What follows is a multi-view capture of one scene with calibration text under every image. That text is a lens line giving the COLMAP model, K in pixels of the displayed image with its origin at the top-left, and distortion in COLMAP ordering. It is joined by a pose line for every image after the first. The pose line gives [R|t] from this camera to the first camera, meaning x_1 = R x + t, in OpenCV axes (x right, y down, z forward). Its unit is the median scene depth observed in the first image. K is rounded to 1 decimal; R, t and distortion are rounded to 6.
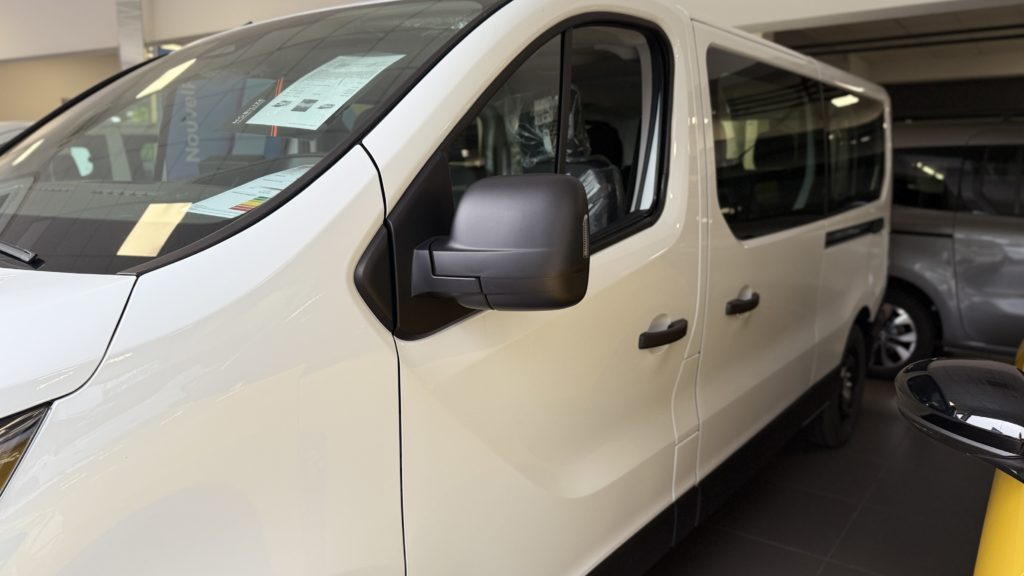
lens RADIAL K [[709.5, 0, 512.0], [0, 709.5, 288.0], [0, 0, 1]] dist [0.051666, -0.080904]
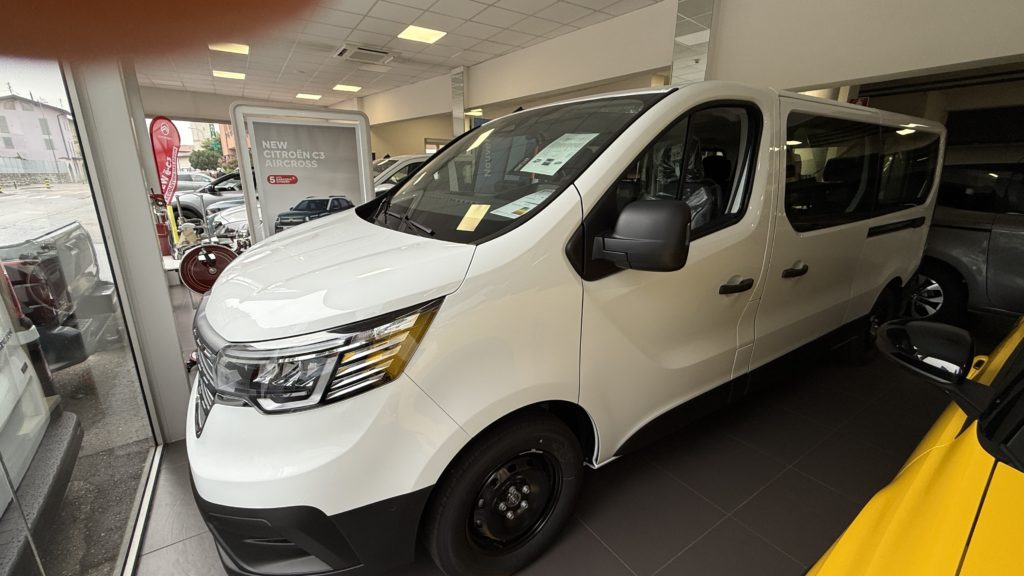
lens RADIAL K [[417.3, 0, 514.8], [0, 417.3, 294.0], [0, 0, 1]] dist [-0.033643, -0.000135]
pose [[0.947054, 0.103488, -0.303940, 0.013270], [-0.062359, 0.987892, 0.142058, -0.029164], [0.314961, -0.115583, 0.942040, -0.122992]]
